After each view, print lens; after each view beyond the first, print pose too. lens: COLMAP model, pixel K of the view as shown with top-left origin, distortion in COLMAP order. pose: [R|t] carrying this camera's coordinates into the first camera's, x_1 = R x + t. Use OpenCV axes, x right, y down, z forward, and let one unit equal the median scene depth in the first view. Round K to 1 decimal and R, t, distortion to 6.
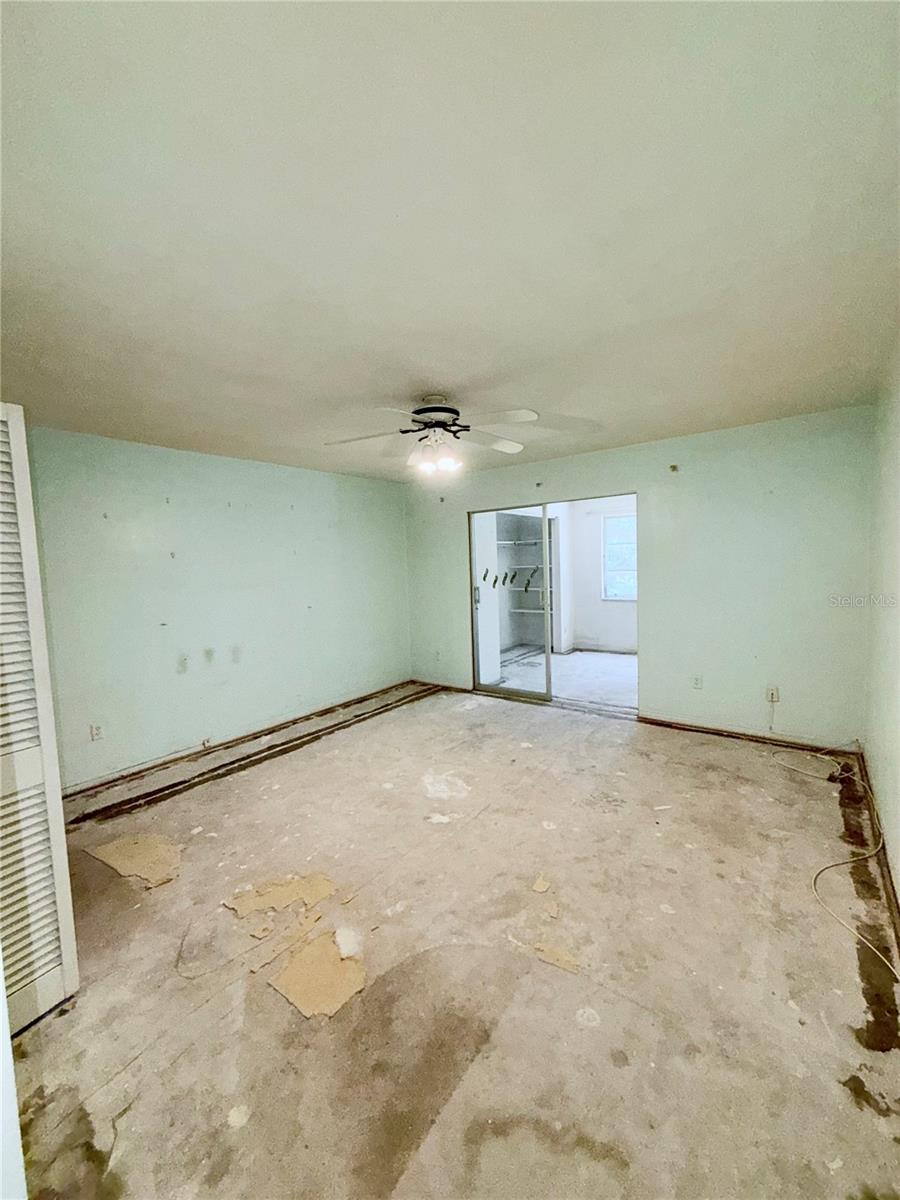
lens RADIAL K [[477.5, 0, 448.6], [0, 477.5, 597.2], [0, 0, 1]] dist [0.000418, -0.000031]
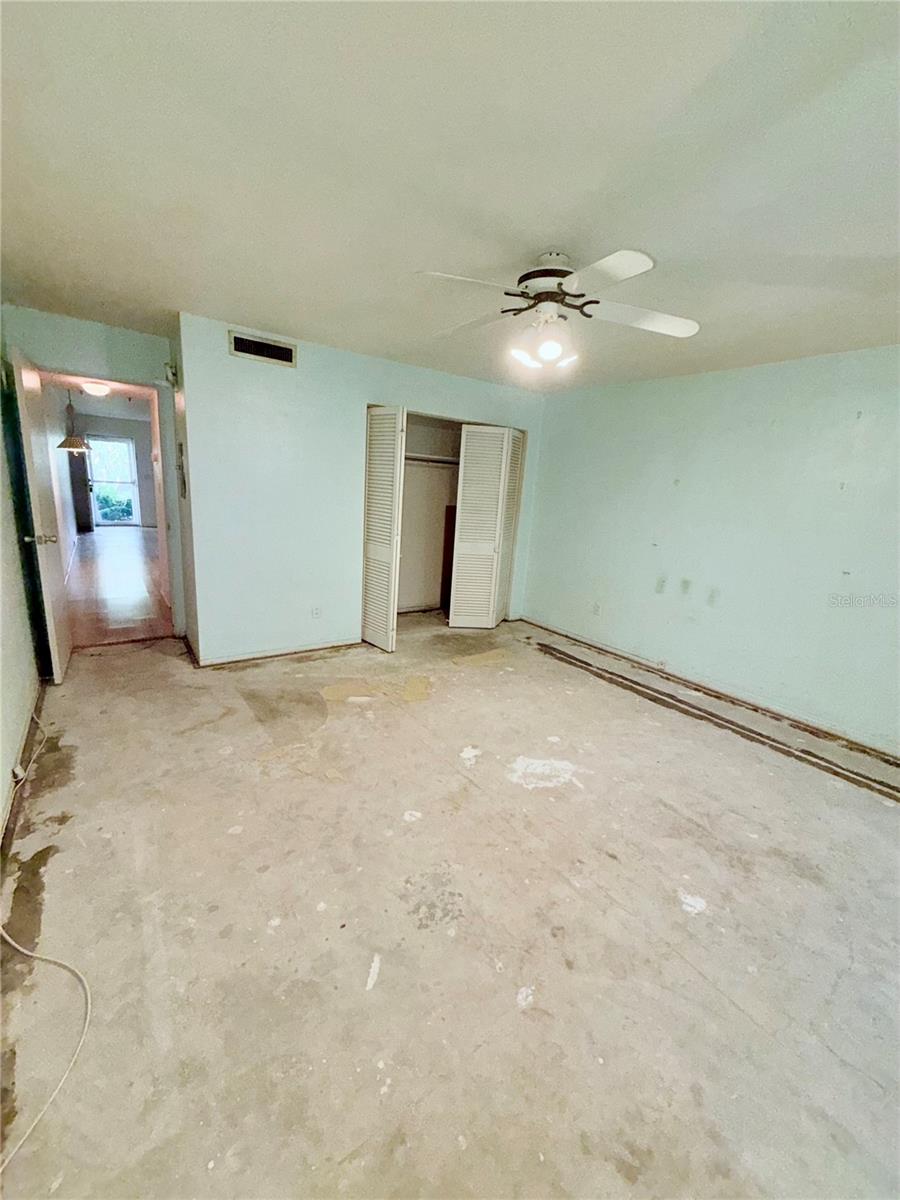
lens RADIAL K [[477.5, 0, 448.6], [0, 477.5, 597.2], [0, 0, 1]] dist [0.000418, -0.000031]
pose [[-0.300997, 0.233464, -0.924605, 0.616213], [-0.124941, 0.951557, 0.280943, -0.079962], [0.945405, 0.200084, -0.257247, 0.859680]]
